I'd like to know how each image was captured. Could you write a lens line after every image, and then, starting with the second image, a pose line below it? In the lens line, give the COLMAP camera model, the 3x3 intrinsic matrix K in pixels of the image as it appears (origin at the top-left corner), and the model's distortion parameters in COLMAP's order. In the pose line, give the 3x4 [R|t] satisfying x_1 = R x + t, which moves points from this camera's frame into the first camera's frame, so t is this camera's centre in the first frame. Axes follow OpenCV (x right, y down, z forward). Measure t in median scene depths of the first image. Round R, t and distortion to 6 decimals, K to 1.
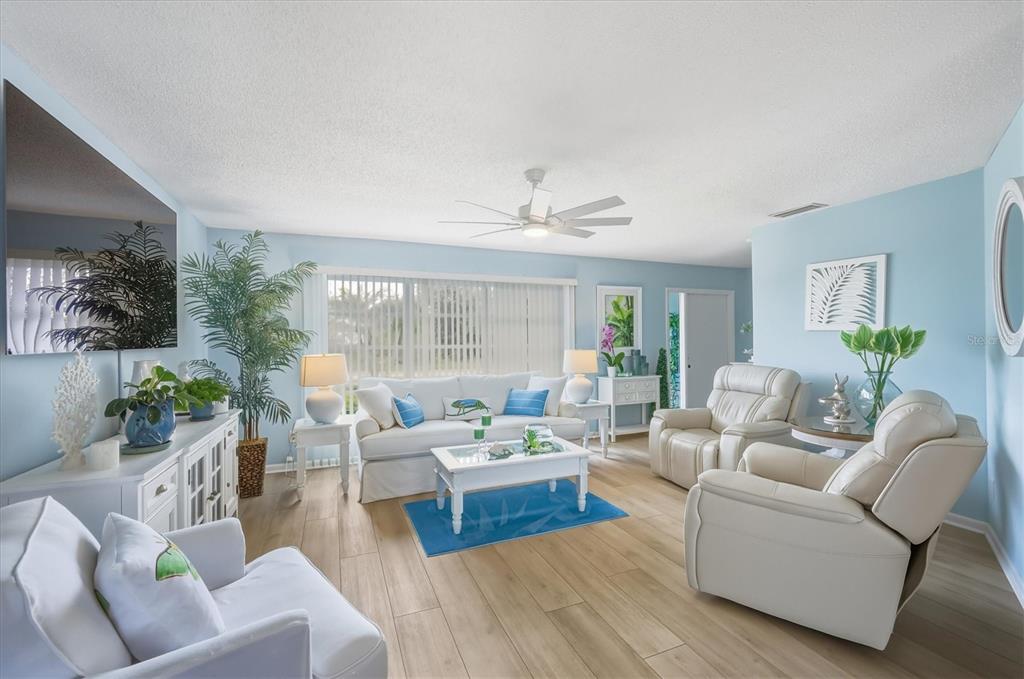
lens RADIAL K [[419.9, 0, 506.9], [0, 419.9, 336.8], [0, 0, 1]] dist [-0.000850, -0.000179]
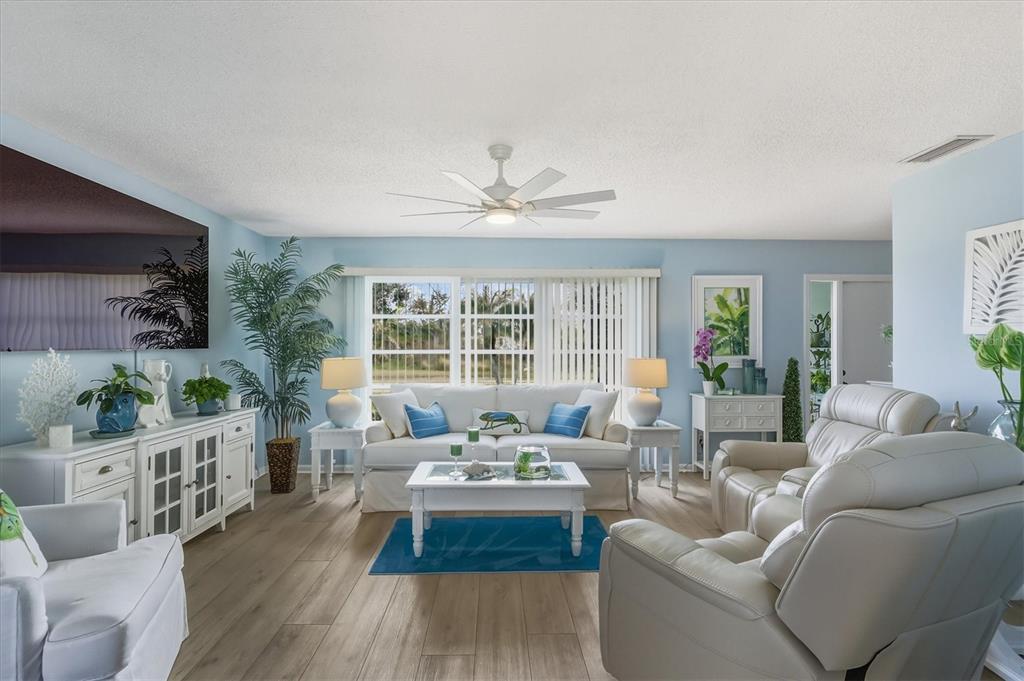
lens RADIAL K [[489.5, 0, 512.0], [0, 489.5, 340.5], [0, 0, 1]] dist [-0.001666, -0.000169]
pose [[0.936731, 0.005859, -0.350002, 0.334967], [-0.006393, 0.999979, -0.000371, -0.000647], [0.349992, 0.002585, 0.936749, 0.058363]]
